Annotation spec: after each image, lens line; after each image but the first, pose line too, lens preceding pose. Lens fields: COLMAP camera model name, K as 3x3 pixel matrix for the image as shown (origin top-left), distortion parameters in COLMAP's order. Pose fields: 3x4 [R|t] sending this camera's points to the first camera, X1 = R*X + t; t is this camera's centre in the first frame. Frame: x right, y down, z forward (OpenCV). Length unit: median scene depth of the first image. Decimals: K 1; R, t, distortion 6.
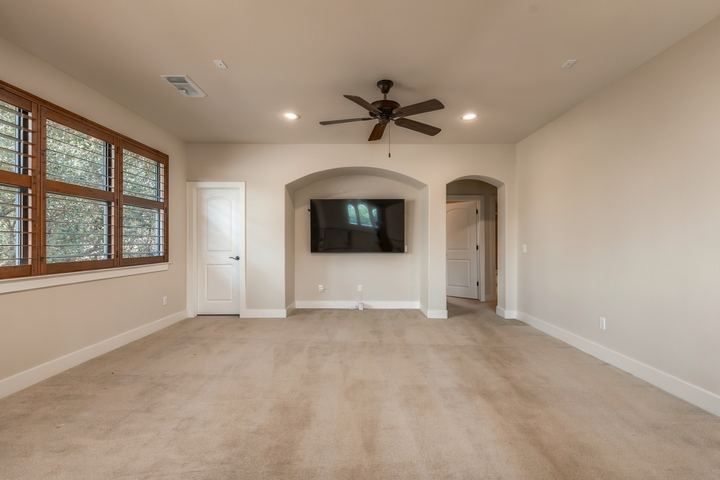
lens RADIAL K [[320.8, 0, 361.8], [0, 320.8, 240.3], [0, 0, 1]] dist [0.000480, -0.000062]
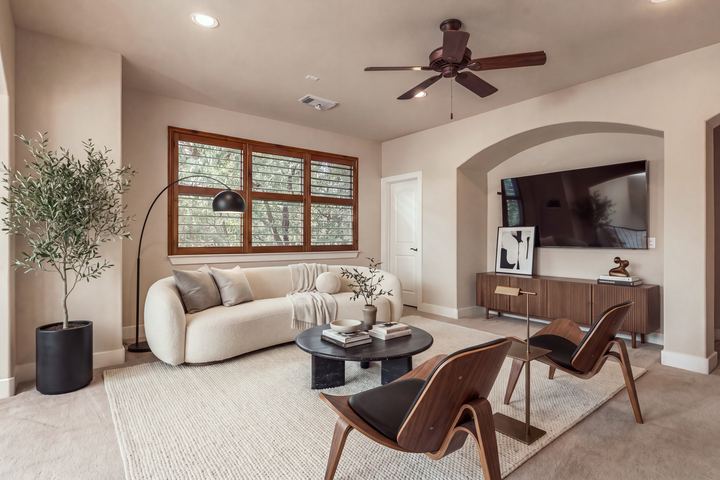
lens RADIAL K [[366.3, 0, 359.9], [0, 366.3, 237.9], [0, 0, 1]] dist [0.004947, 0.000232]
pose [[0.621915, 0.003241, -0.783078, 0.444191], [0.003736, 0.999968, 0.007106, 0.012940], [0.783076, -0.007345, 0.621883, 0.194032]]
